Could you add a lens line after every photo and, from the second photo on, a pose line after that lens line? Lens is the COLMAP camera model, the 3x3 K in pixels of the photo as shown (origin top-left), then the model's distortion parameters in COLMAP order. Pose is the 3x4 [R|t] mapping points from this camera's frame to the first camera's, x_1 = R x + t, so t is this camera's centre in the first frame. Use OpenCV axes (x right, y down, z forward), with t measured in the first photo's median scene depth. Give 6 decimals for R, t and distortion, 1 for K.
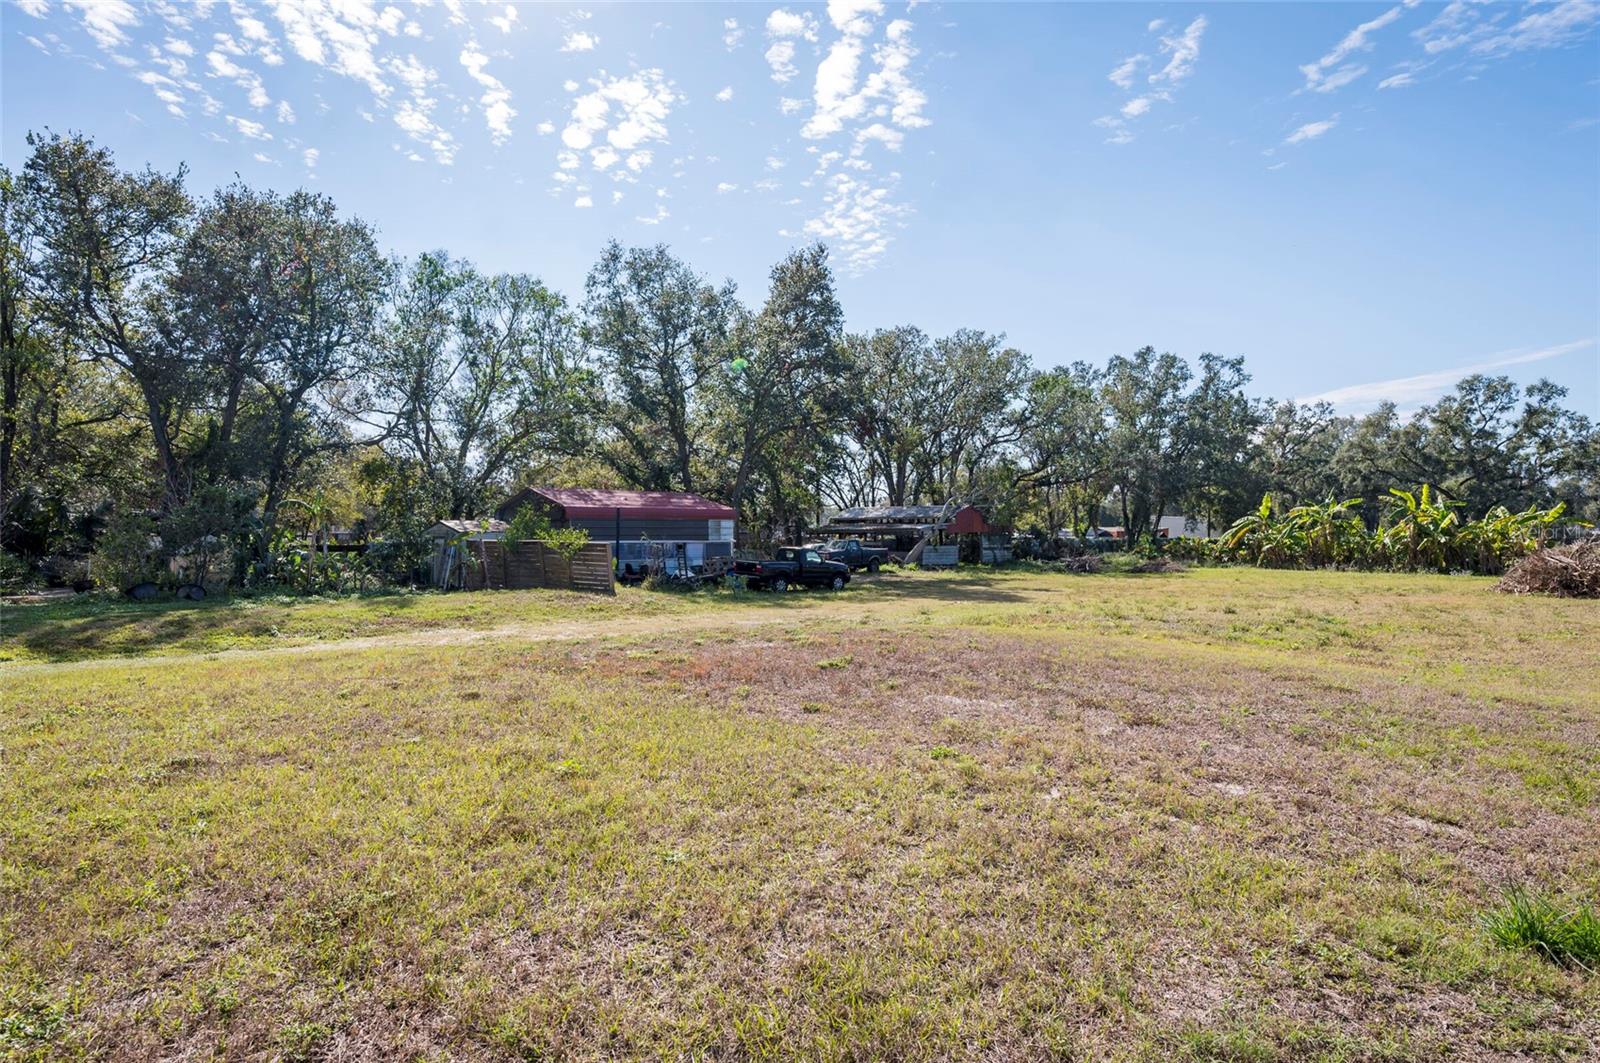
lens RADIAL K [[845.1, 0, 800.7], [0, 845.1, 528.2], [0, 0, 1]] dist [-0.001124, -0.000155]
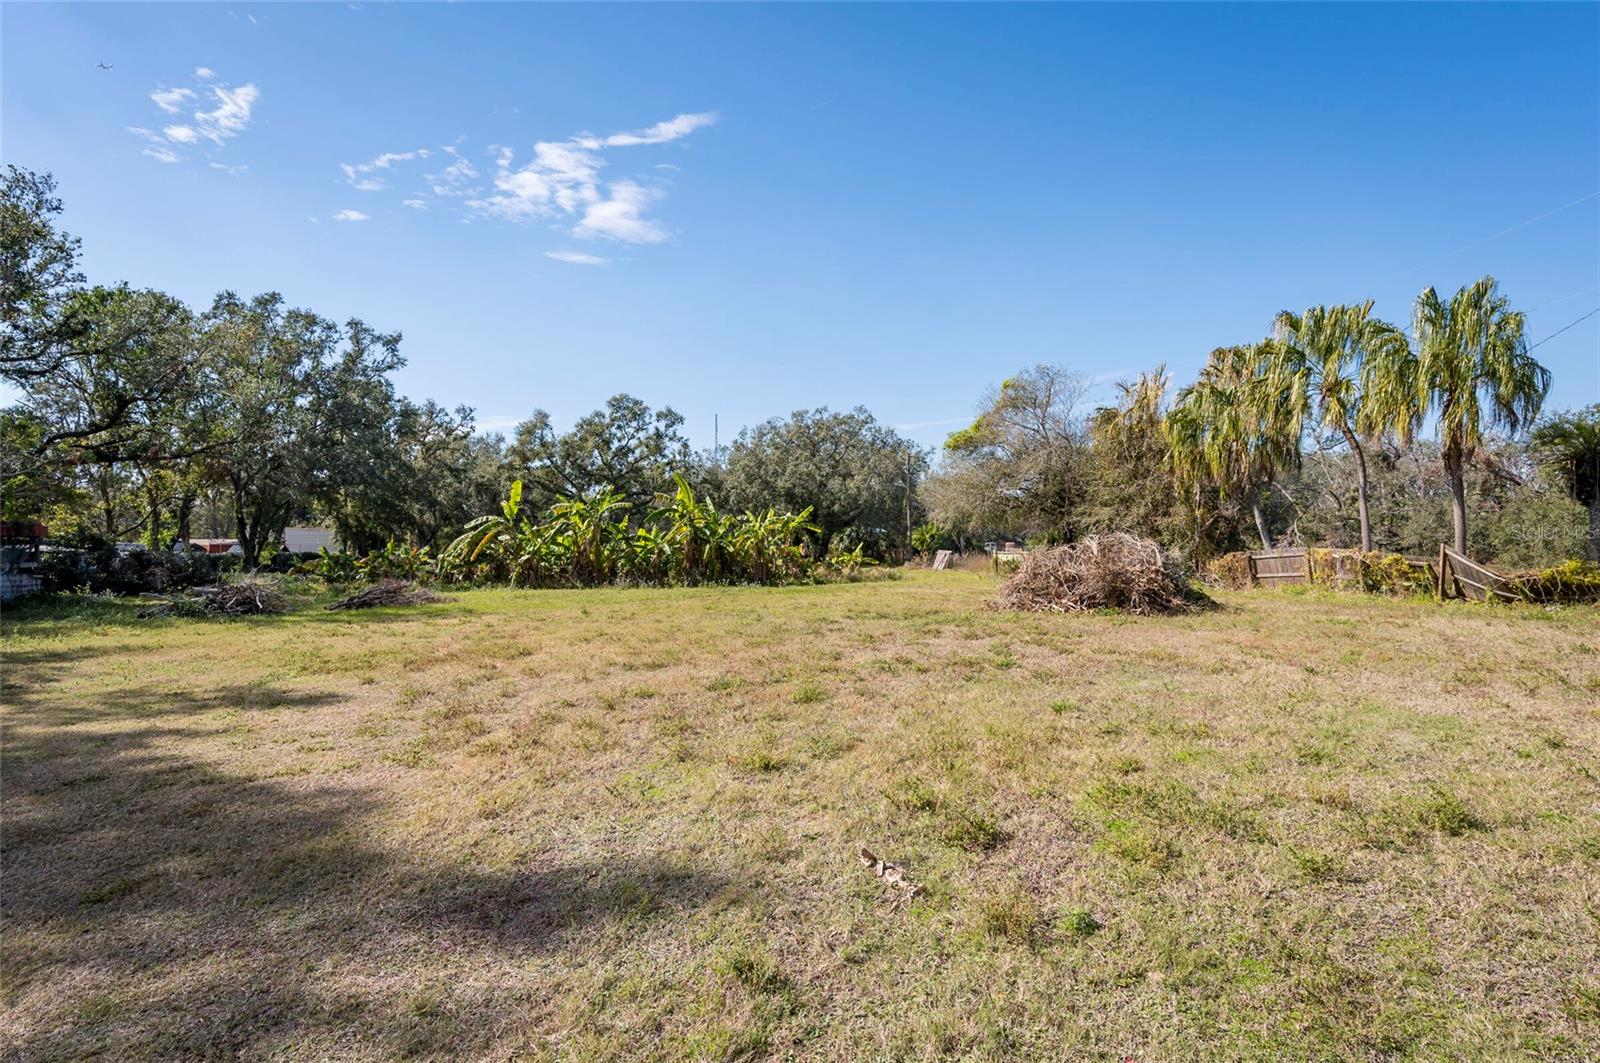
lens RADIAL K [[776.6, 0, 798.7], [0, 776.6, 526.6], [0, 0, 1]] dist [-0.003348, 0.000356]
pose [[0.493094, 0.019048, 0.869767, 0.061302], [0.002004, 0.999733, -0.023030, 0.007287], [-0.869974, 0.013099, 0.492924, 0.322162]]
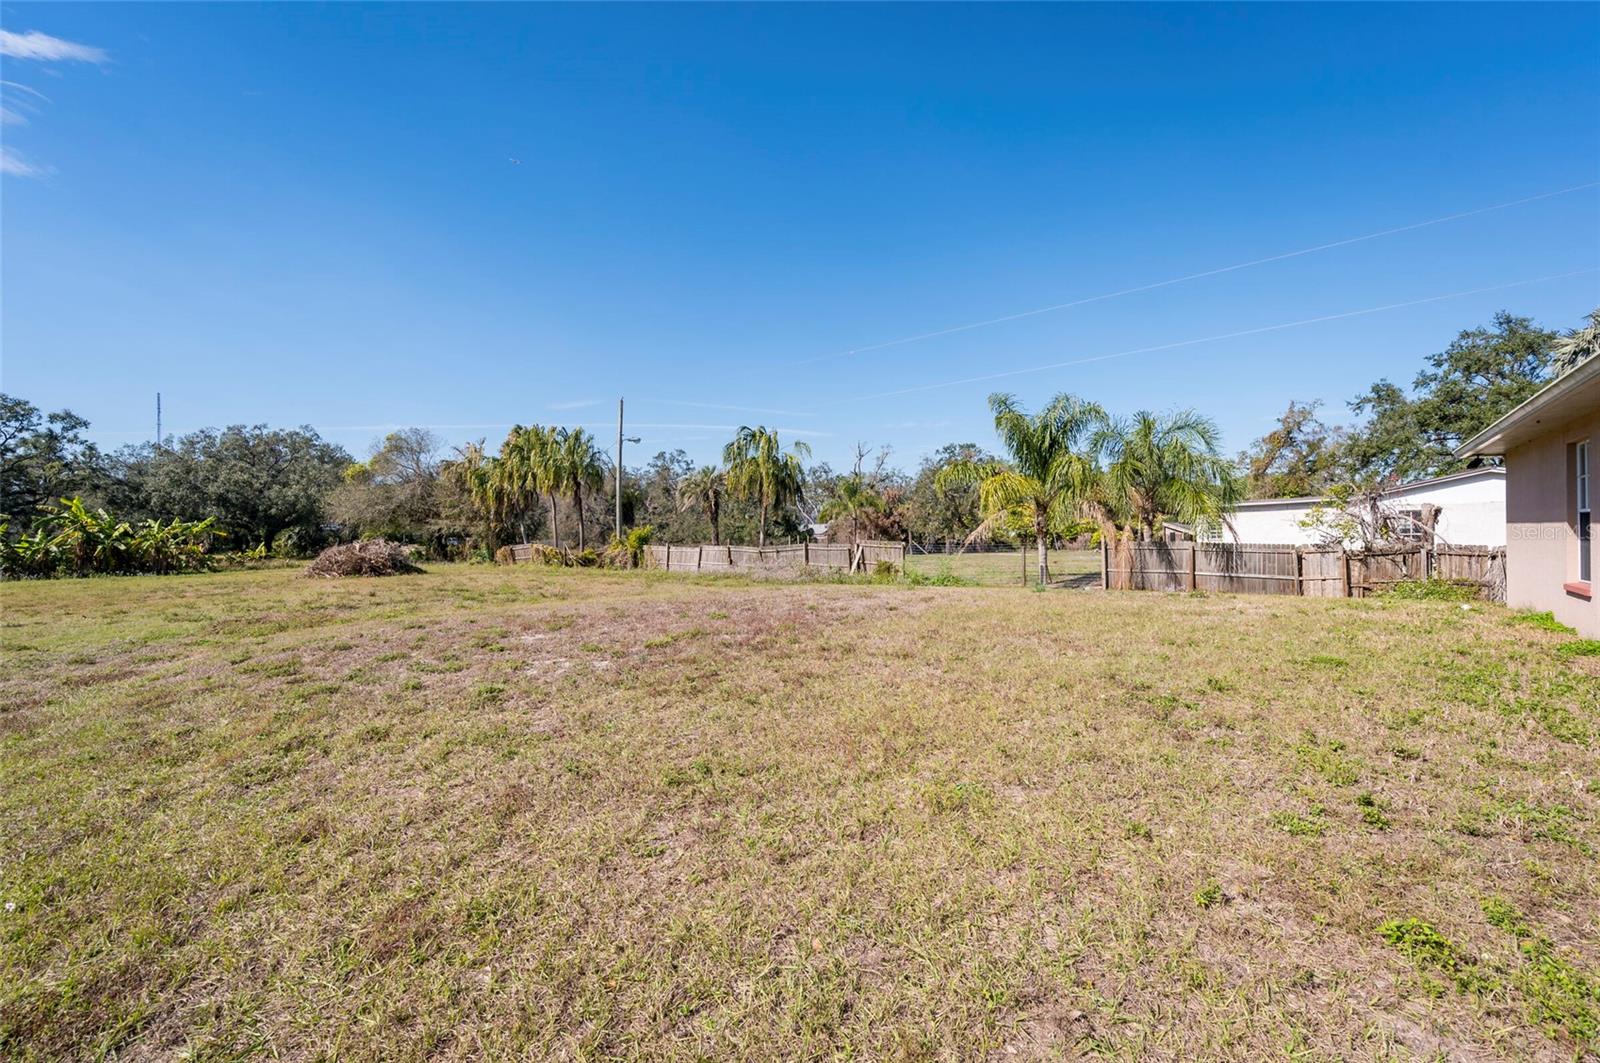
lens RADIAL K [[656.3, 0, 798.9], [0, 656.3, 526.2], [0, 0, 1]] dist [0.002806, 0.000544]
pose [[-0.145822, 0.013692, 0.989216, -0.158116], [0.008076, 0.999887, -0.012649, 0.002880], [-0.989278, 0.006144, -0.145917, 0.127512]]
